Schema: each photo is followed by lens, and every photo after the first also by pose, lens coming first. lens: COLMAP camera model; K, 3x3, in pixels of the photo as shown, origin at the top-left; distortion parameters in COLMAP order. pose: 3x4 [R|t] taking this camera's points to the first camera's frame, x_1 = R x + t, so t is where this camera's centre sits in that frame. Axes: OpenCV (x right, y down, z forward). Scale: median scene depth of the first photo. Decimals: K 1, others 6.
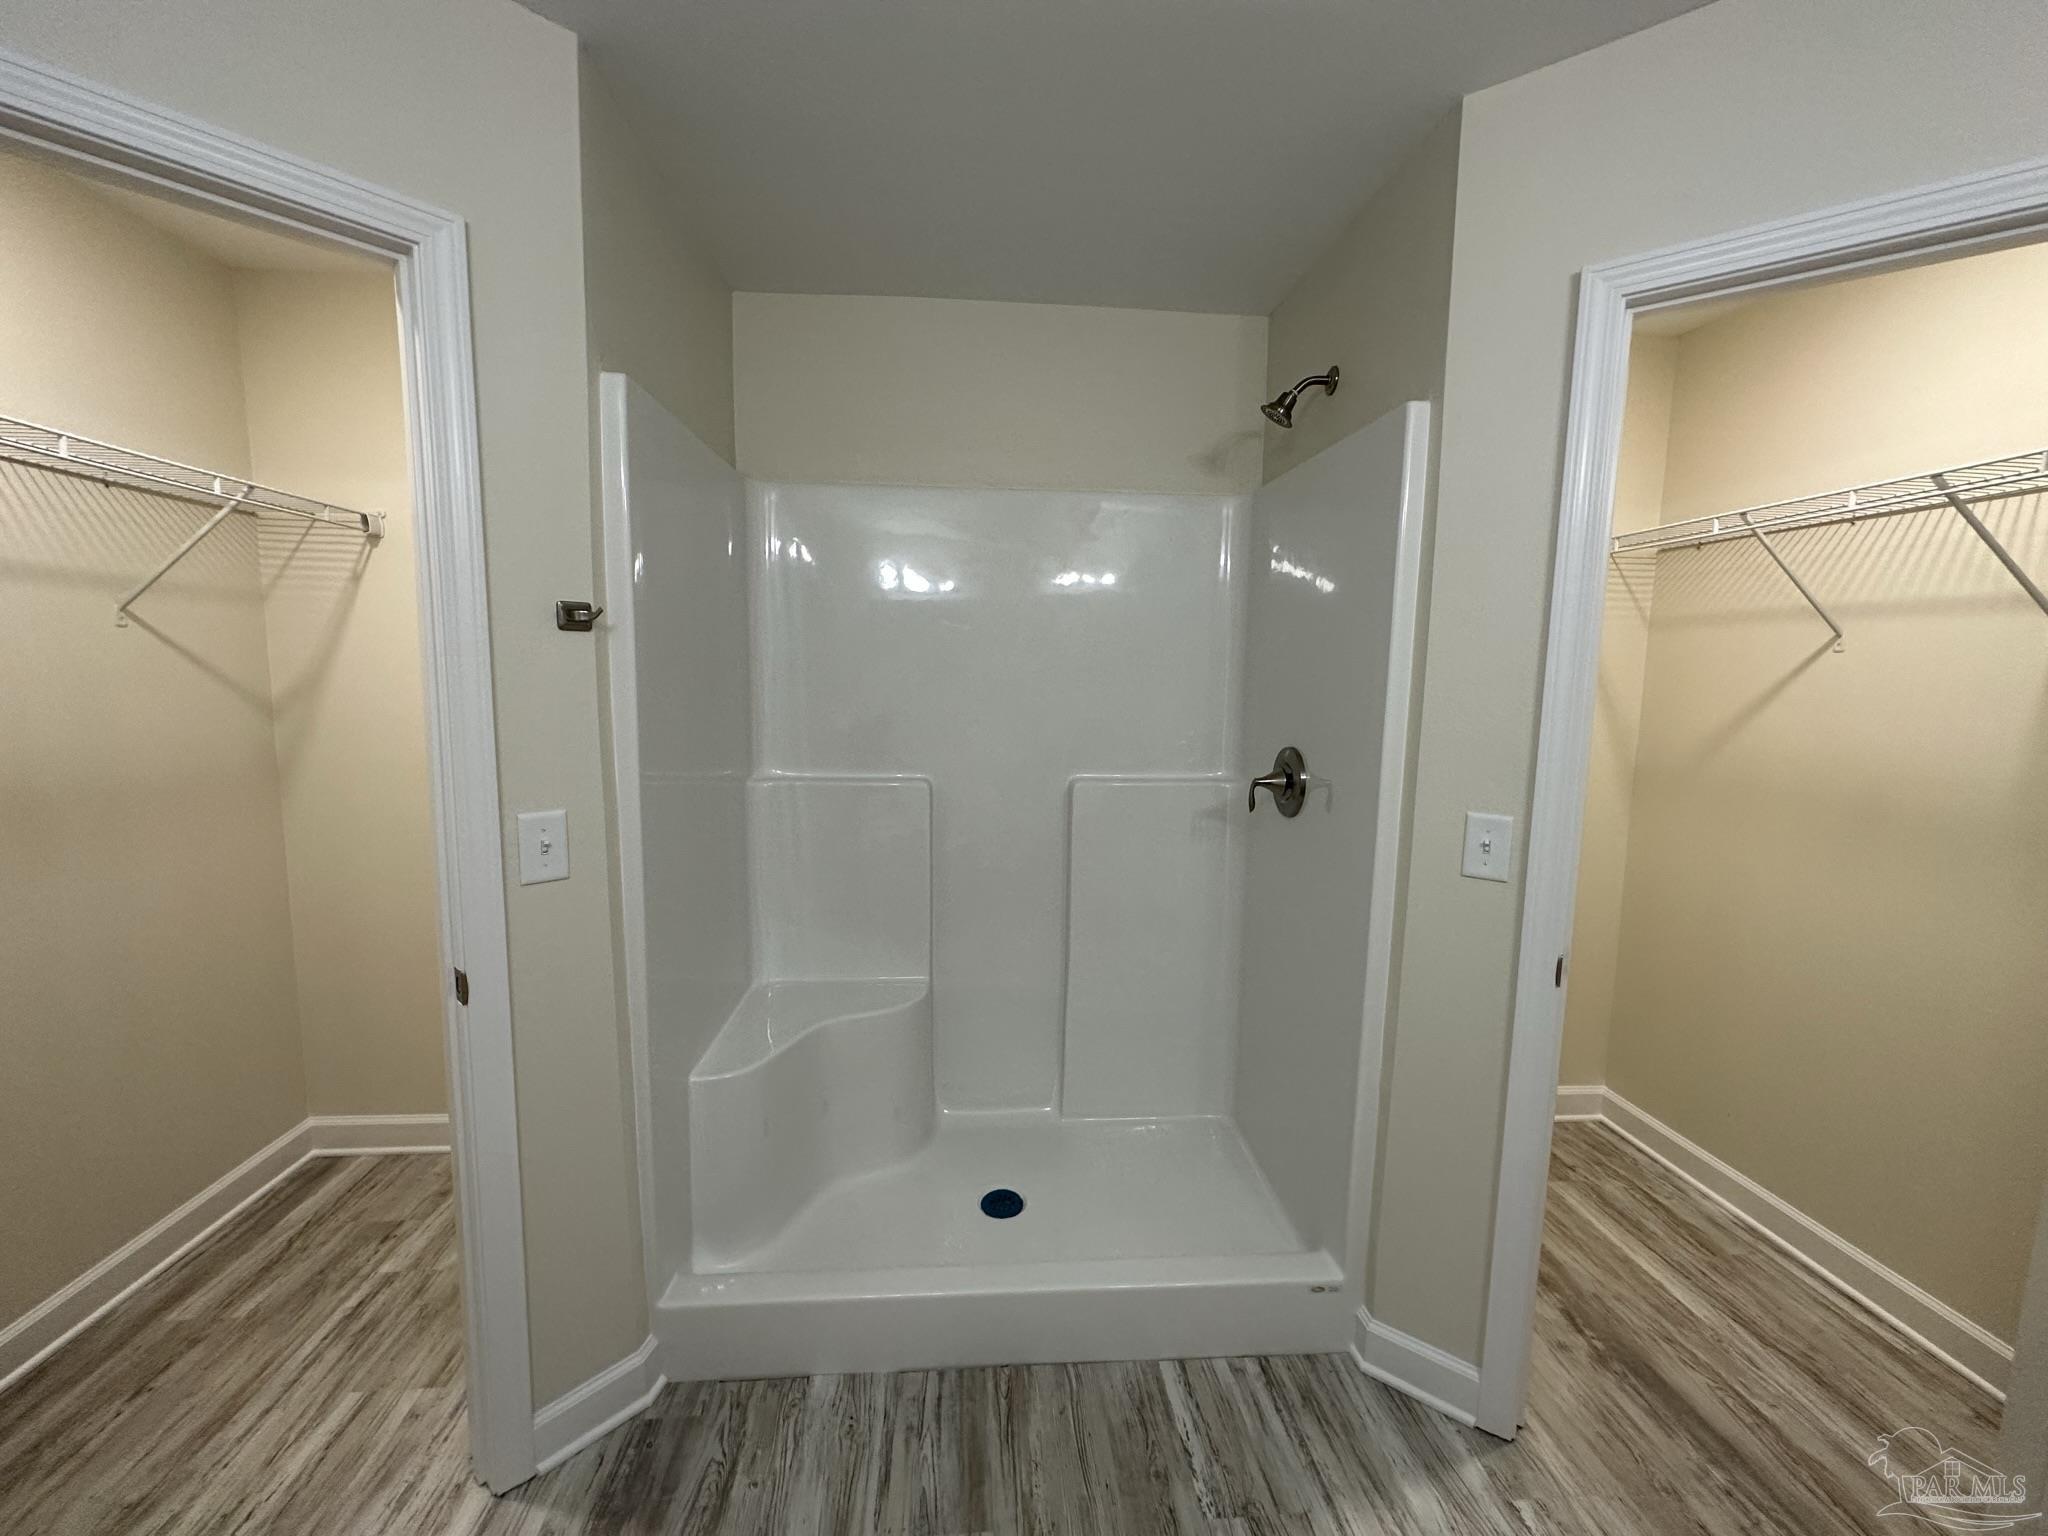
lens RADIAL K [[816.0, 0, 1022.4], [0, 816.0, 766.8], [0, 0, 1]] dist [0.000429, 0.000119]
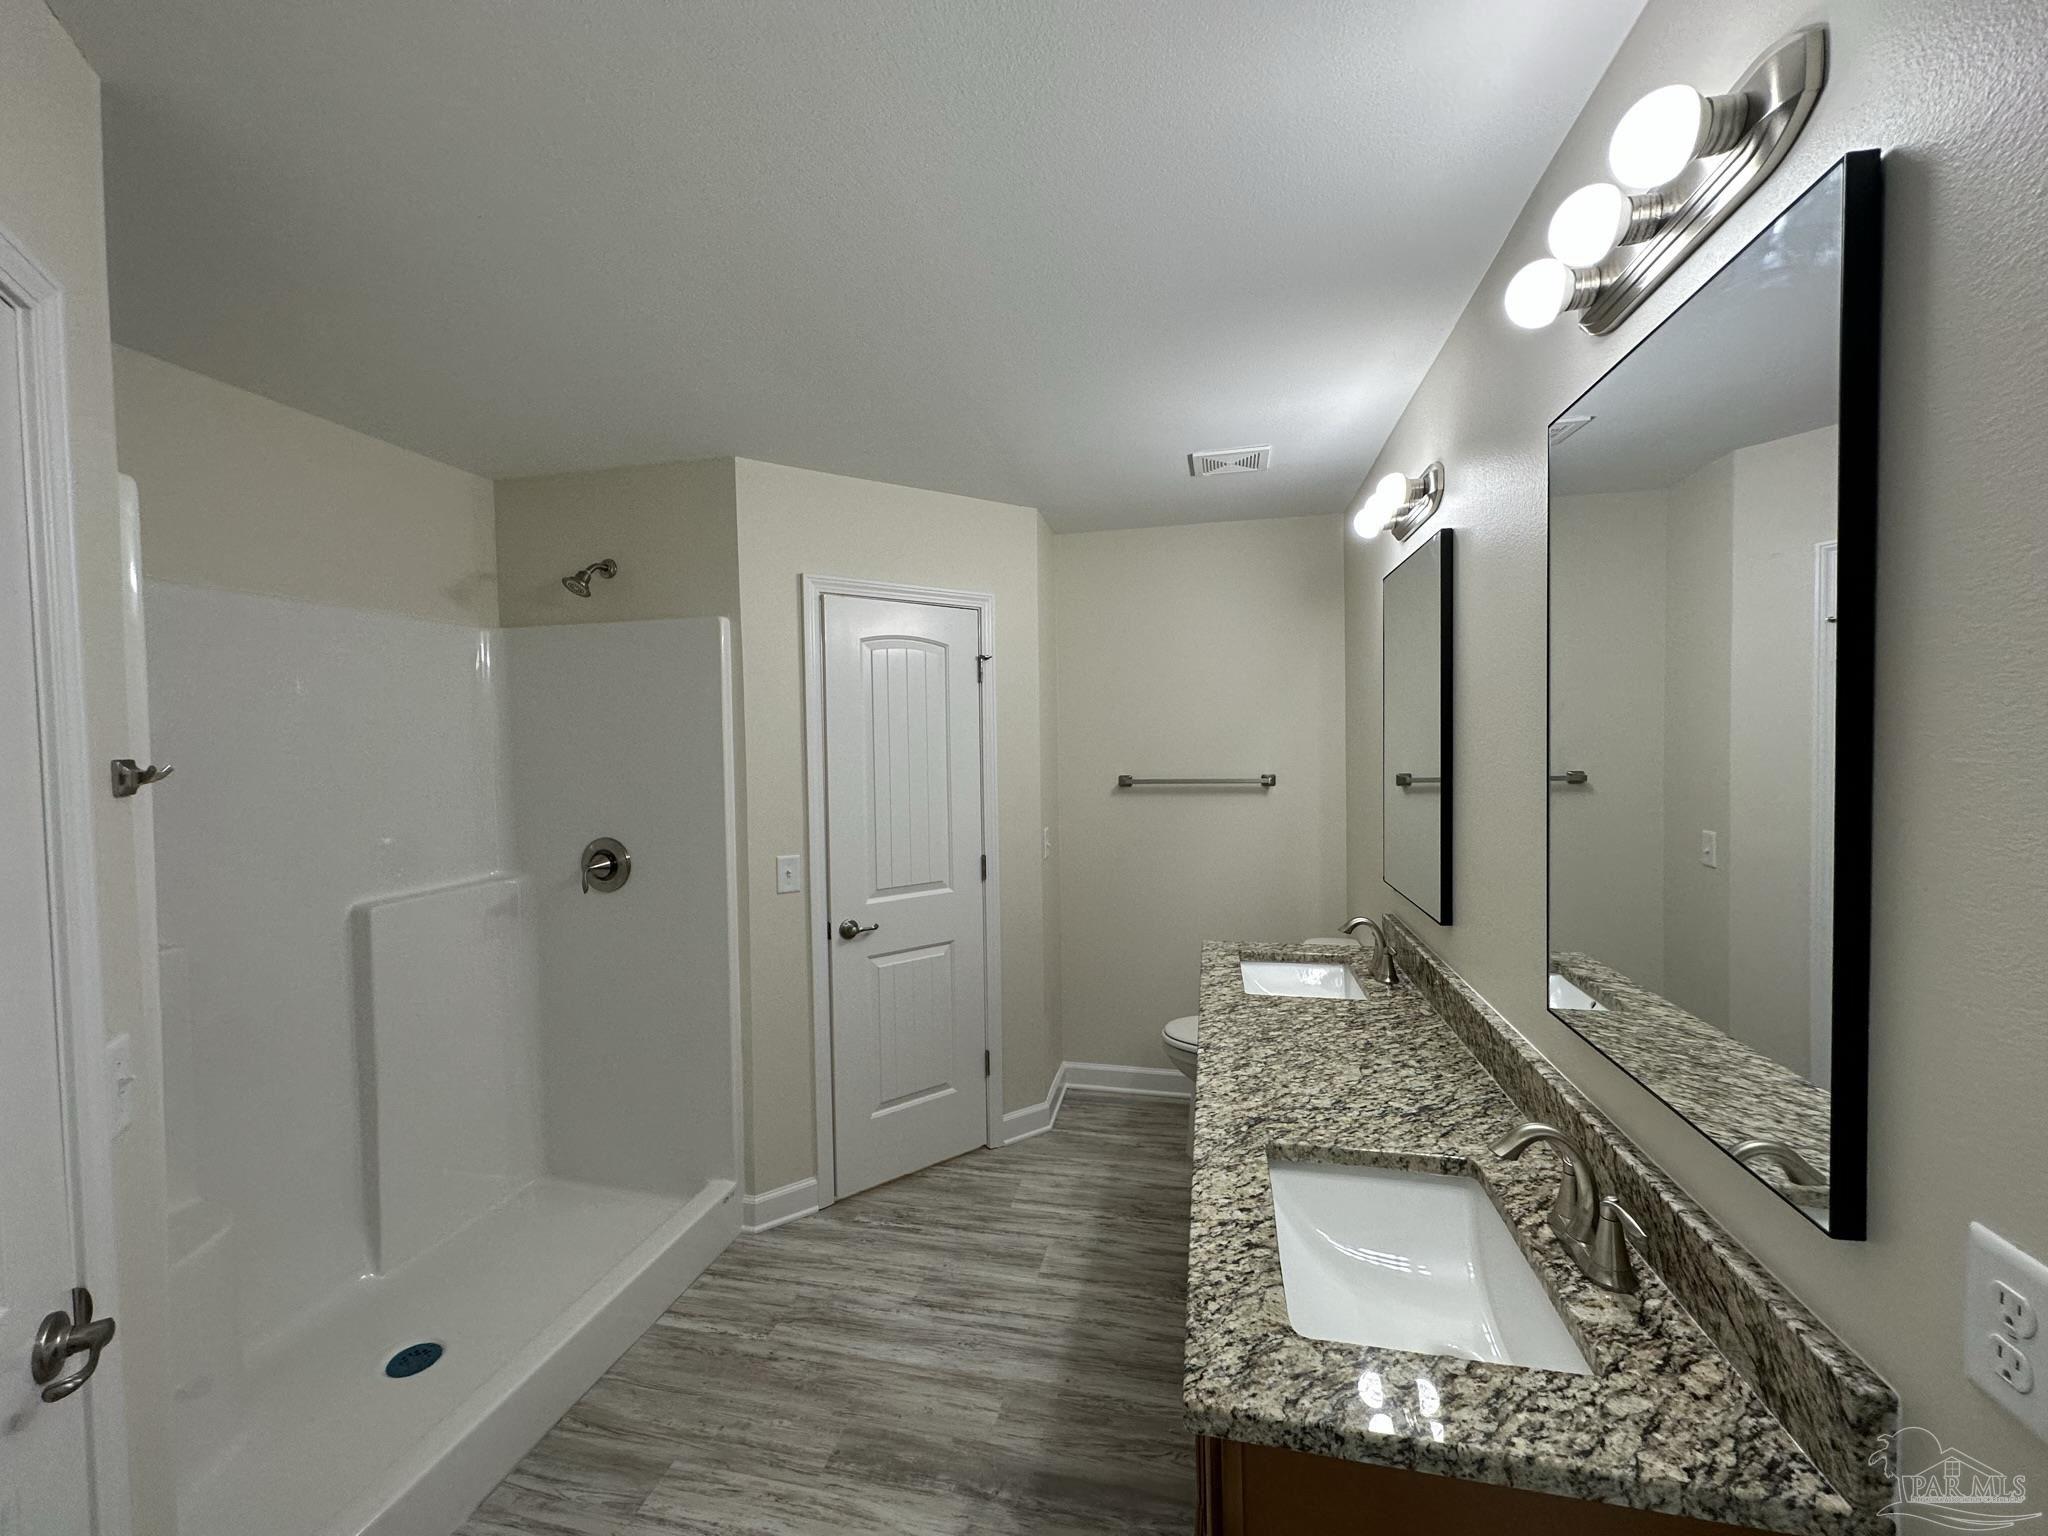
lens RADIAL K [[816.0, 0, 1022.4], [0, 816.0, 766.8], [0, 0, 1]] dist [0.000429, 0.000119]
pose [[0.294162, -0.045912, 0.954652, -0.894563], [0.129873, 0.991501, 0.007665, -0.075158], [-0.946891, 0.121729, 0.297624, -0.033337]]
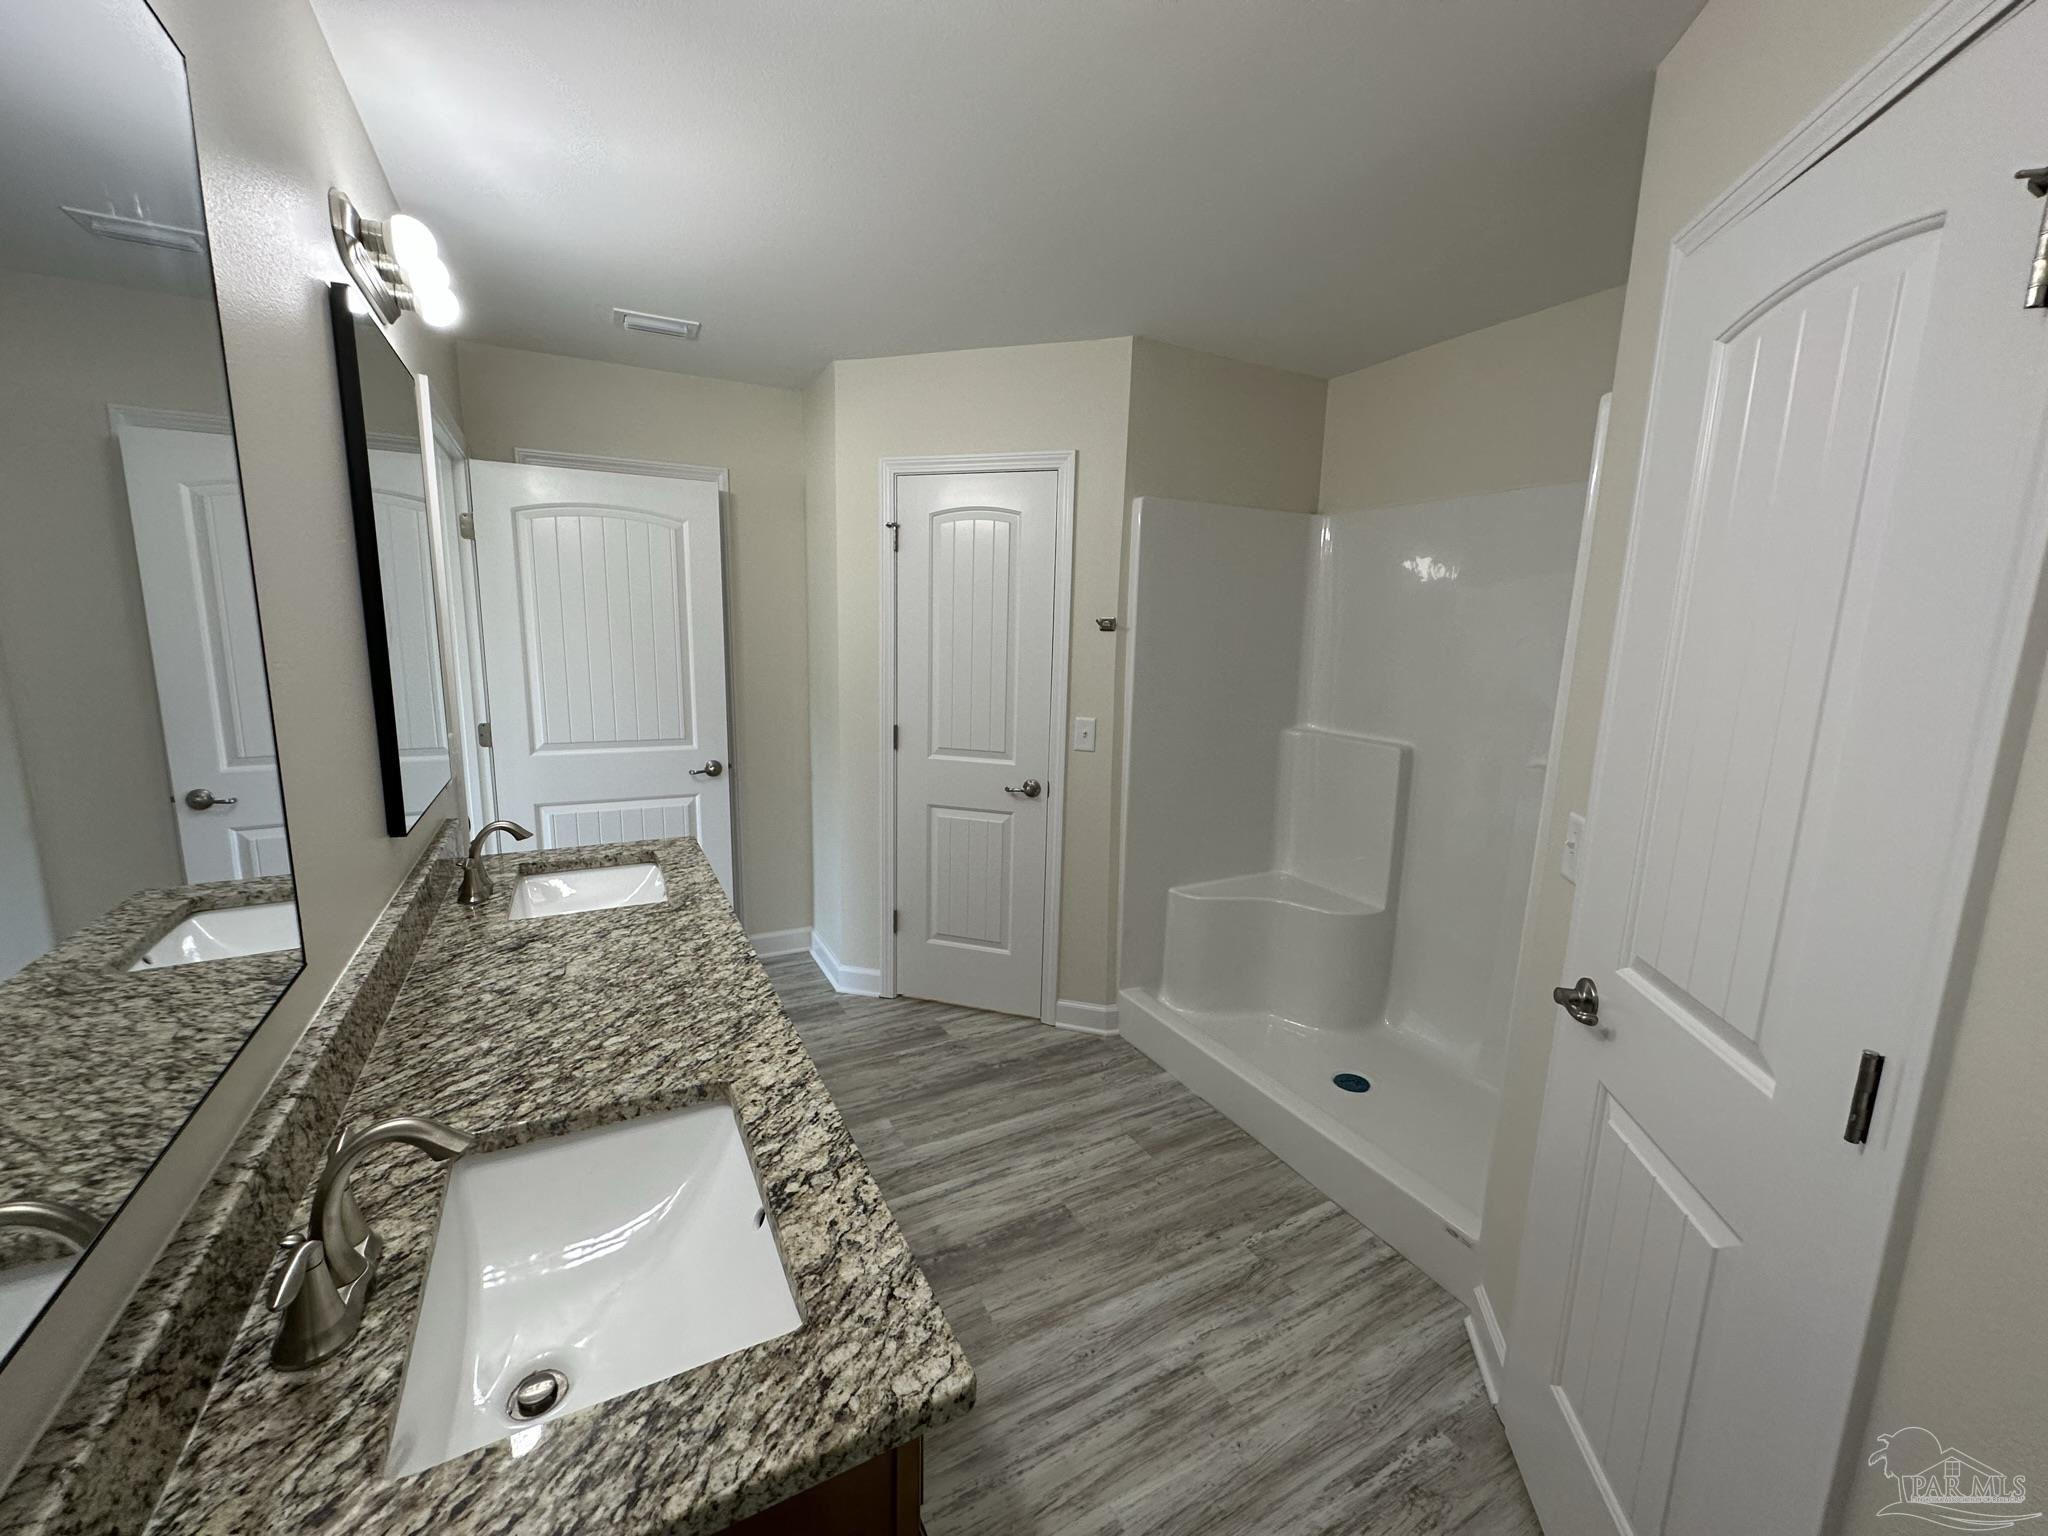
lens RADIAL K [[816.0, 0, 1022.4], [0, 816.0, 766.8], [0, 0, 1]] dist [0.000429, 0.000119]
pose [[0.406309, 0.149893, -0.901357, 1.082946], [-0.121397, 0.986563, 0.109340, -0.024687], [0.905635, 0.064996, 0.419046, -0.019114]]
